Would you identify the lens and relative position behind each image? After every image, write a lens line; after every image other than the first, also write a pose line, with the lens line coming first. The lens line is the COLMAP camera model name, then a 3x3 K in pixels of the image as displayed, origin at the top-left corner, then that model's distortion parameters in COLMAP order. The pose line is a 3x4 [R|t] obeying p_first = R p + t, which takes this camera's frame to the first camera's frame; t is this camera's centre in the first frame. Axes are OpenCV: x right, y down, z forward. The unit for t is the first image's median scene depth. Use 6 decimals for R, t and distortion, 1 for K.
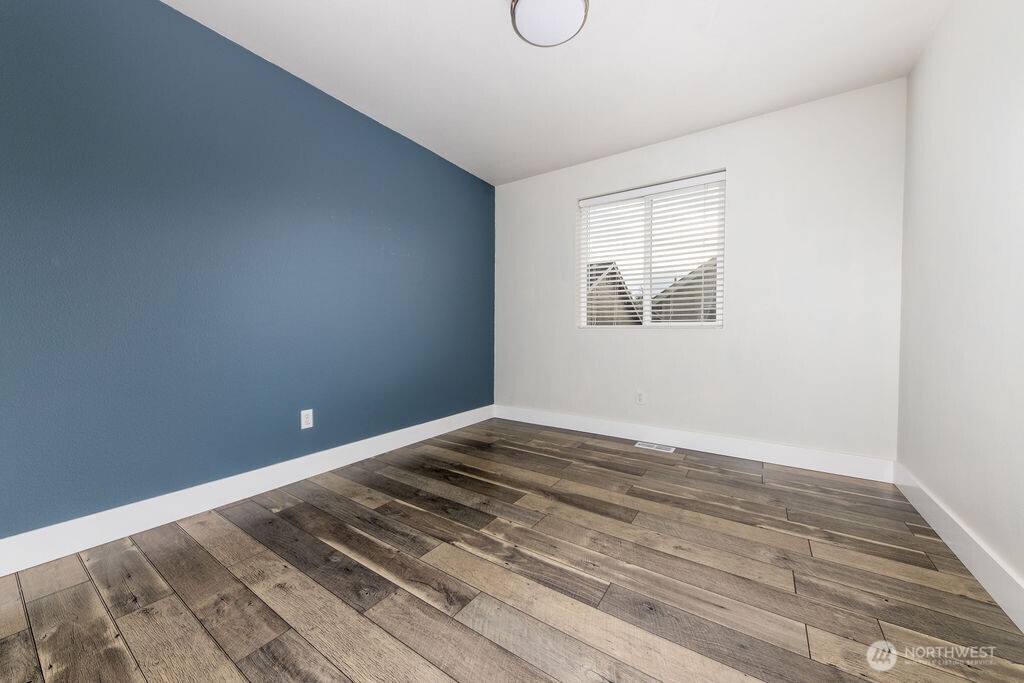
lens RADIAL K [[365.5, 0, 514.1], [0, 365.5, 337.1], [0, 0, 1]] dist [-0.003313, -0.000491]
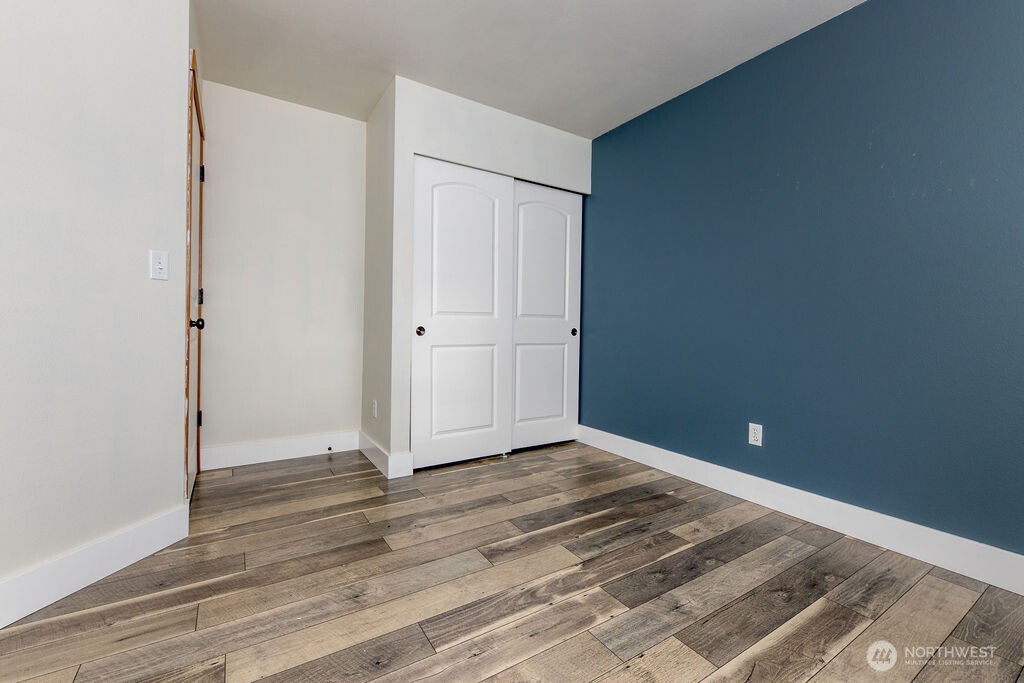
lens RADIAL K [[433.8, 0, 511.3], [0, 433.8, 335.5], [0, 0, 1]] dist [-0.000003, -0.000197]
pose [[-0.400229, 0.010607, -0.916354, 0.876382], [-0.036005, 0.998979, 0.027290, -0.026472], [0.915708, 0.043916, -0.399439, 1.251042]]
